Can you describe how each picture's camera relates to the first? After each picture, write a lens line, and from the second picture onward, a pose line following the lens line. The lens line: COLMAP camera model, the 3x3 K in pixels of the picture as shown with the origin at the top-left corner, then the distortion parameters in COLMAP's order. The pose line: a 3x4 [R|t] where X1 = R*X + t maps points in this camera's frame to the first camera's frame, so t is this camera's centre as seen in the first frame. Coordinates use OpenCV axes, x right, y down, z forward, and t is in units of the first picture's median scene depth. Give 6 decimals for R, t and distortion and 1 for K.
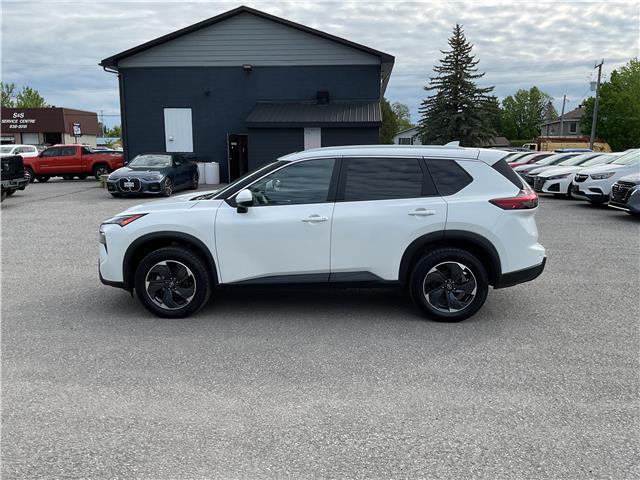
lens RADIAL K [[526.4, 0, 319.6], [0, 526.4, 239.7], [0, 0, 1]] dist [0.035444, -0.061074]
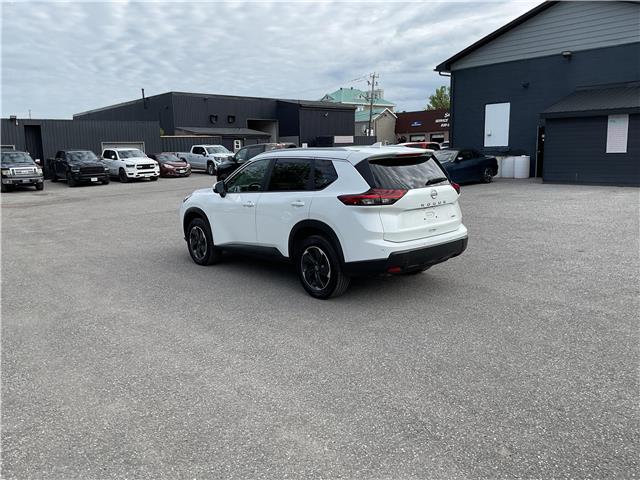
lens RADIAL K [[526.4, 0, 319.6], [0, 526.4, 240.7], [0, 0, 1]] dist [0.035444, -0.061074]
pose [[0.705249, 0.101141, -0.701708, 0.296304], [-0.090217, 0.994528, 0.052674, -0.009468], [0.703196, 0.026158, 0.710515, 0.046529]]
